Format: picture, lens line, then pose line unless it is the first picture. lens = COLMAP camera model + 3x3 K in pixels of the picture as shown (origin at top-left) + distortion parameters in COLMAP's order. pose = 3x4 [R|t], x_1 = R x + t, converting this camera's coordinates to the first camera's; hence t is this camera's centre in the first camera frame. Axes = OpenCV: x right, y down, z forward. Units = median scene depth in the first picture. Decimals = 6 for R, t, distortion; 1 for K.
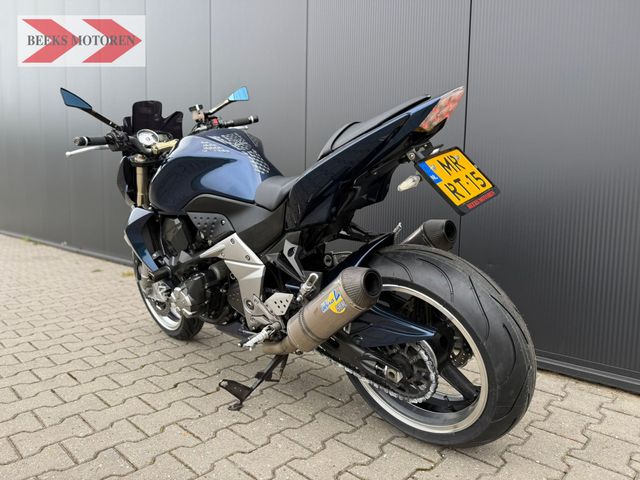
lens RADIAL K [[443.5, 0, 320.0], [0, 443.5, 240.0], [0, 0, 1]] dist [0.027092, -0.003100]
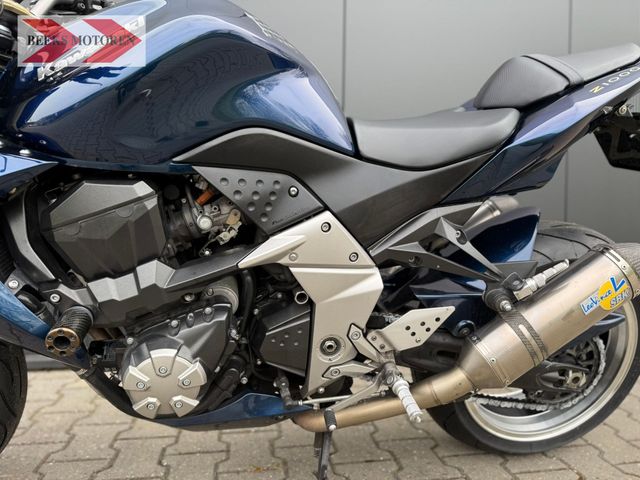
lens RADIAL K [[448.9, 0, 328.0], [0, 448.9, 237.1], [0, 0, 1]] dist [0.005421, -0.000839]
pose [[0.596276, -0.024360, 0.802410, -0.594954], [0.065226, 0.997705, -0.018181, 0.022745], [-0.800125, 0.063179, 0.596496, 0.670397]]
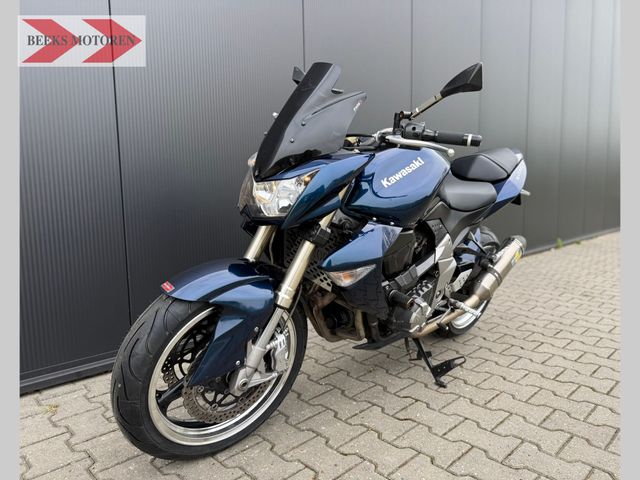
lens RADIAL K [[448.9, 0, 328.0], [0, 448.9, 237.1], [0, 0, 1]] dist [0.005421, -0.000839]
pose [[0.038196, -0.119504, 0.992099, -1.326738], [0.103571, 0.987950, 0.115017, -0.168959], [-0.993888, 0.098359, 0.050113, 1.215876]]
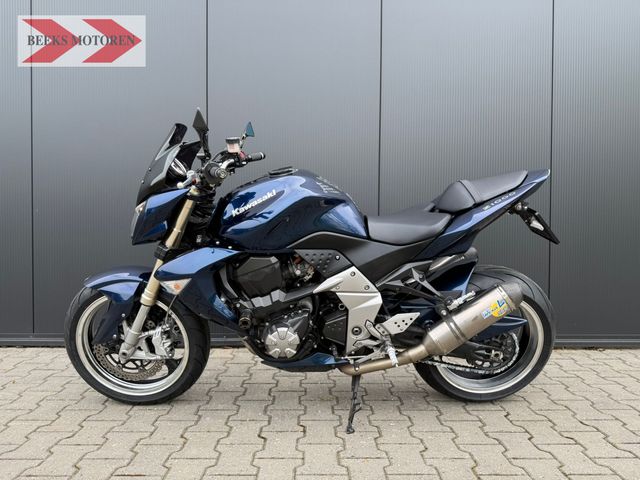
lens RADIAL K [[443.5, 0, 320.0], [0, 443.5, 240.0], [0, 0, 1]] dist [0.027092, -0.003100]
pose [[0.717469, -0.023610, 0.696190, -0.988788], [0.064005, 0.997432, -0.032135, -0.050251], [-0.693643, 0.067616, 0.717138, 0.256944]]
